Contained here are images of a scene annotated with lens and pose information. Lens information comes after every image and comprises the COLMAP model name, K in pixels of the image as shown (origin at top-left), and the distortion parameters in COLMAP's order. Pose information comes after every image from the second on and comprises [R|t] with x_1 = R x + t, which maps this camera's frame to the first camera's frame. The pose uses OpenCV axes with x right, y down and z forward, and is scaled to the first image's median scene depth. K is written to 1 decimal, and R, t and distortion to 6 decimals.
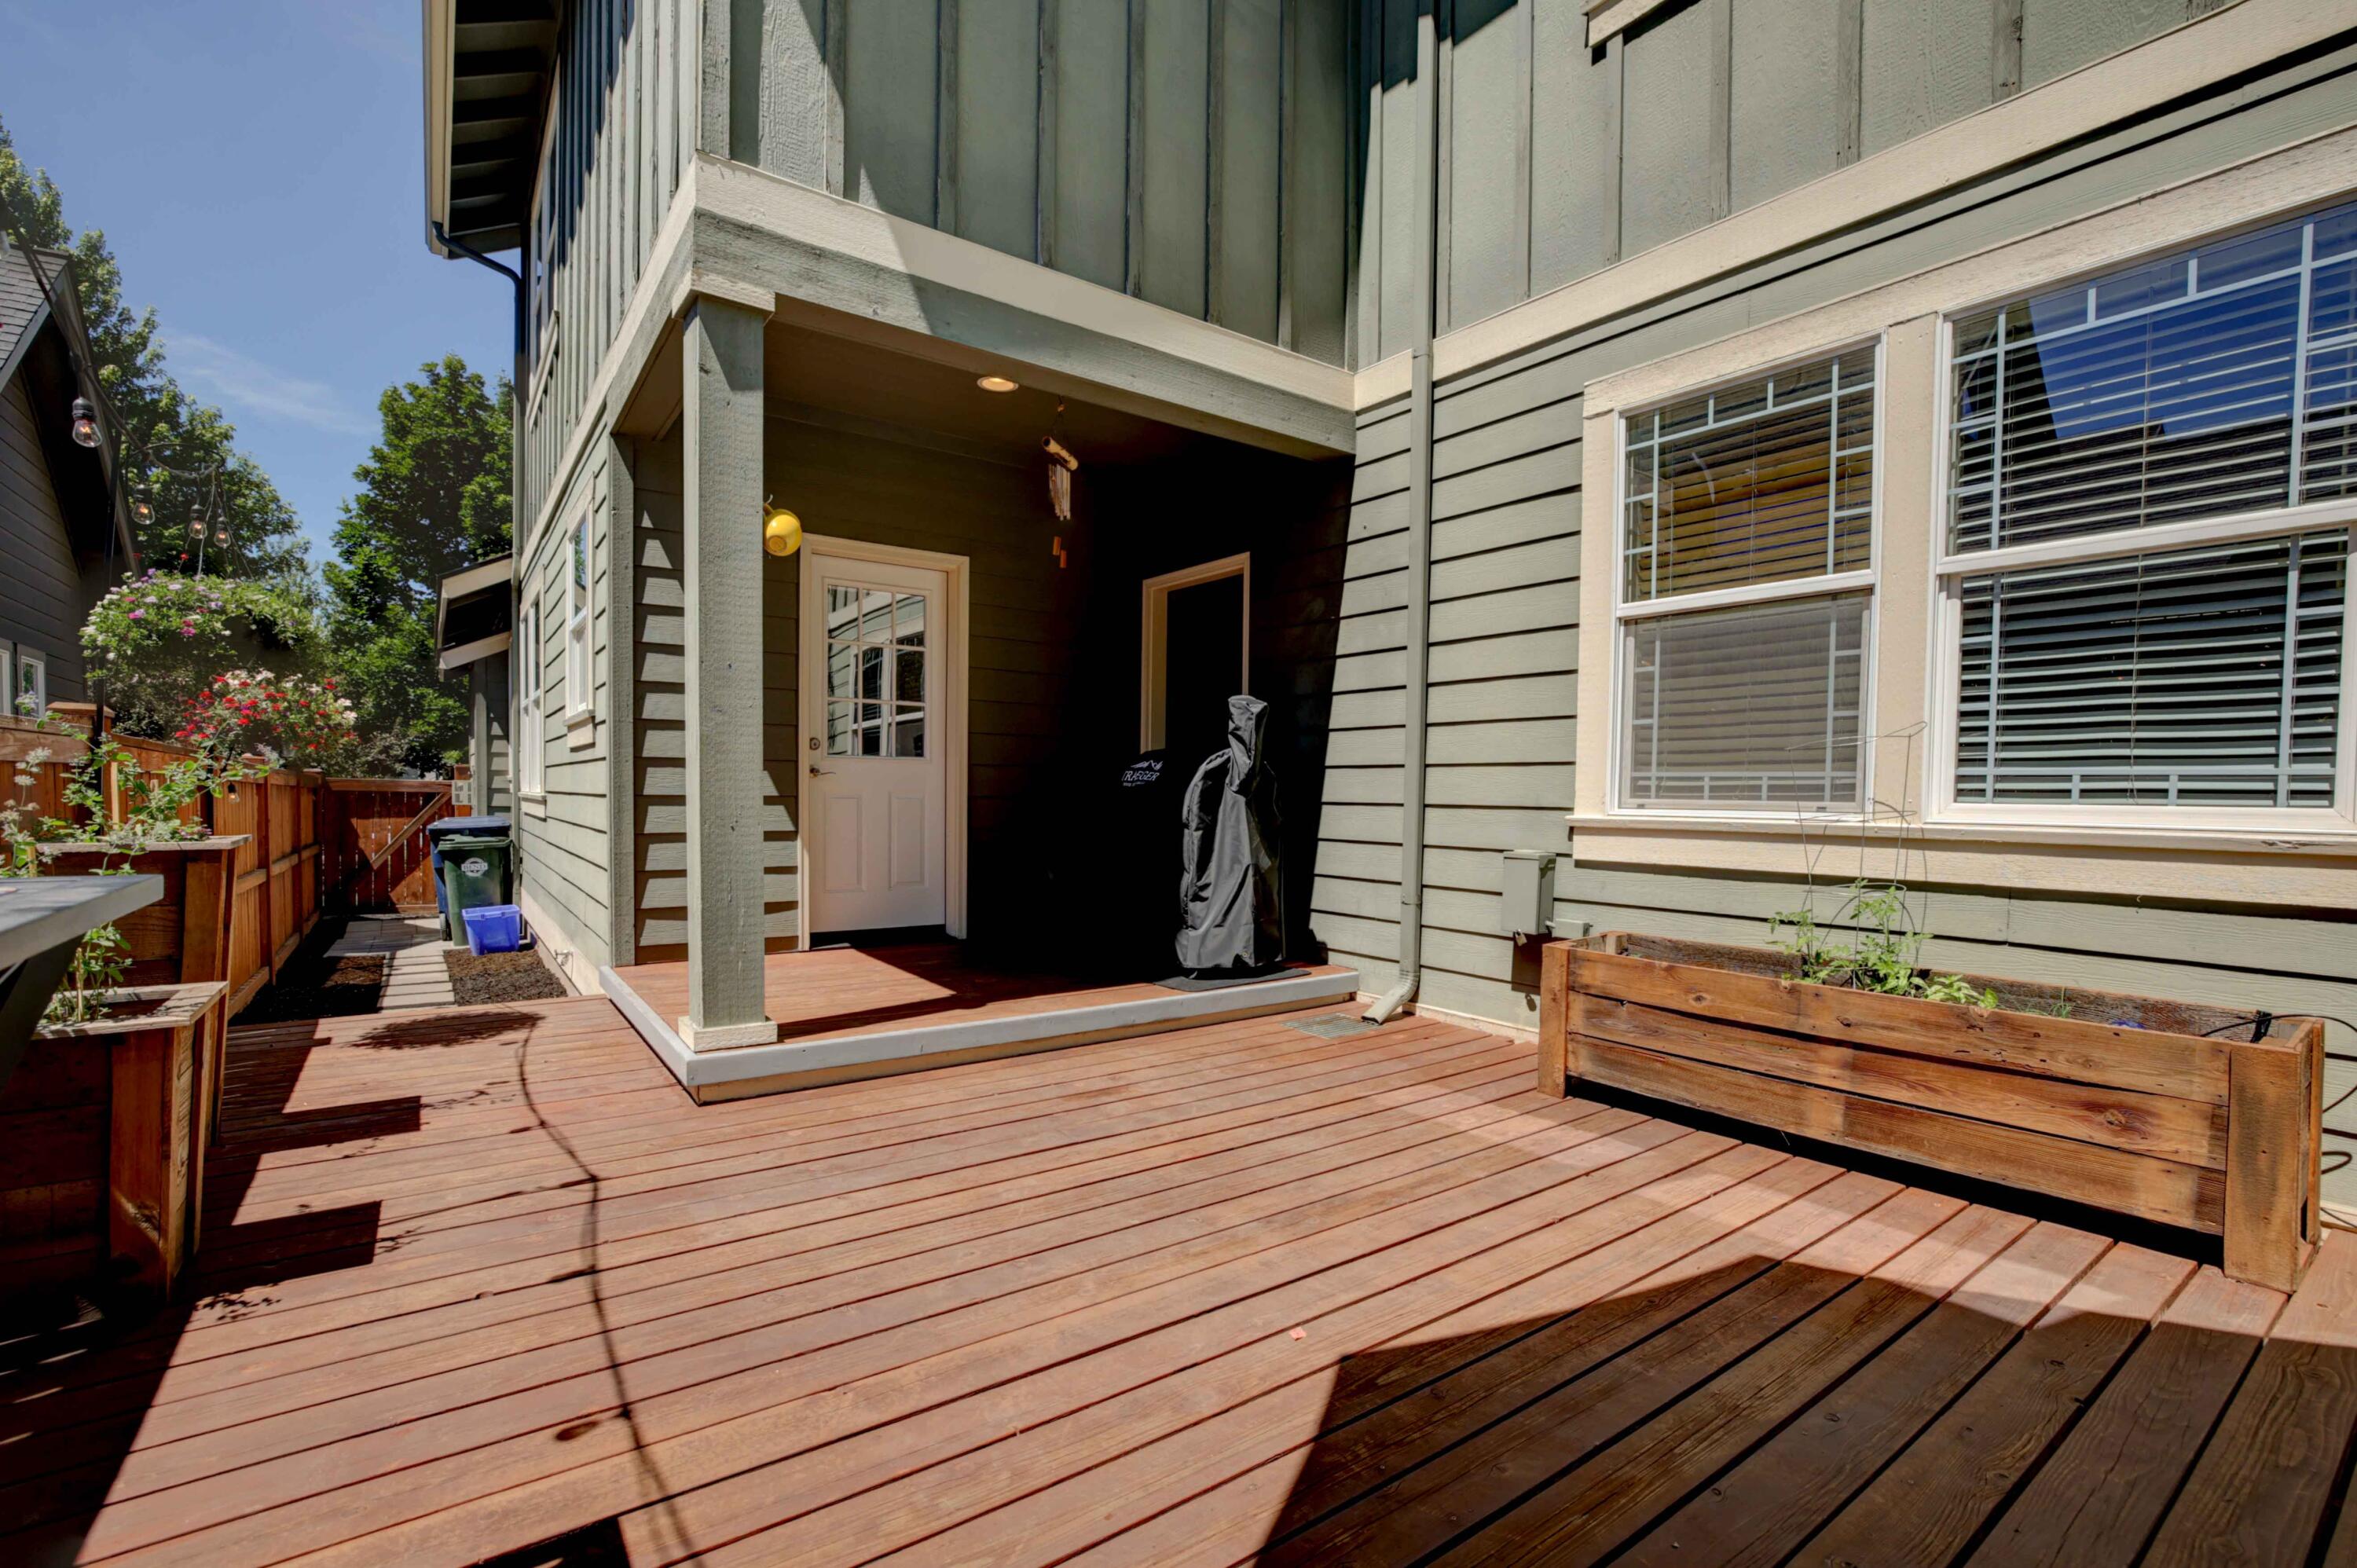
lens RADIAL K [[1035.9, 0, 1171.8], [0, 1035.9, 792.9], [0, 0, 1]] dist [-0.033904, 0.009338]
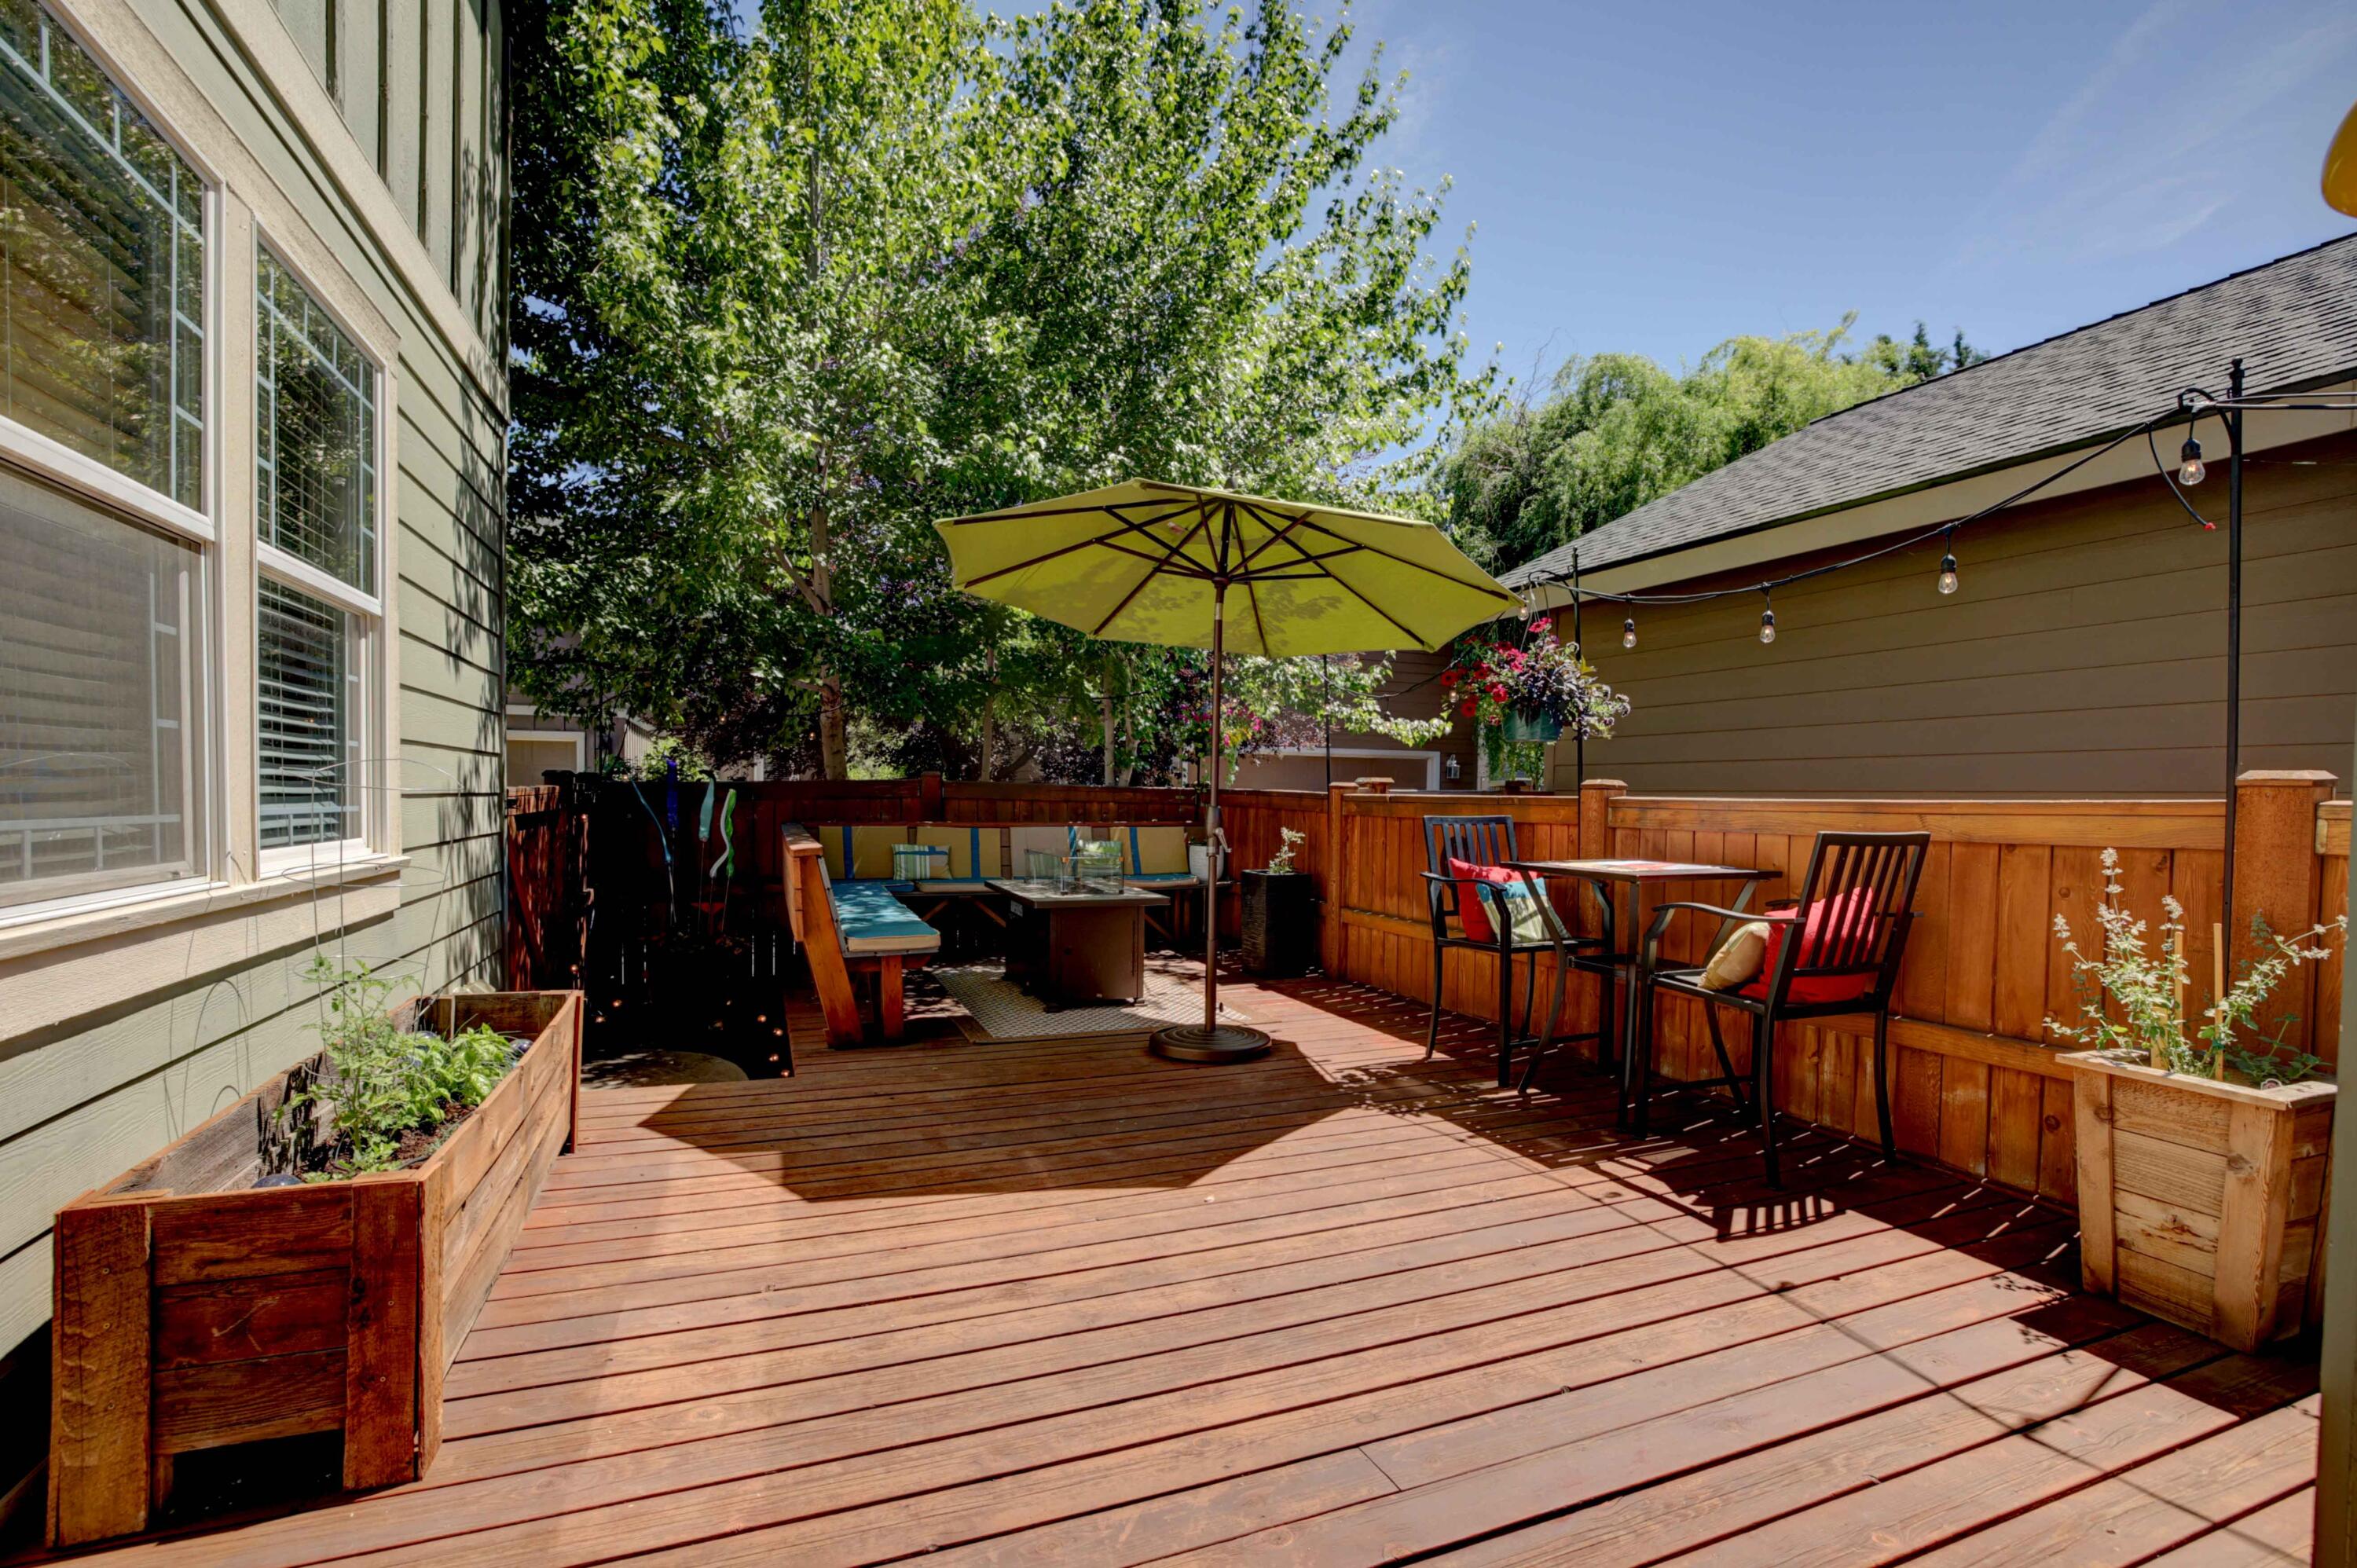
lens RADIAL K [[1035.9, 0, 1177.7], [0, 1035.9, 786.0], [0, 0, 1]] dist [-0.033904, 0.009338]
pose [[-0.968850, -0.028209, 0.246036, -0.145940], [-0.026359, 0.999594, 0.010812, -0.081675], [-0.246241, 0.003990, -0.969200, 1.895190]]
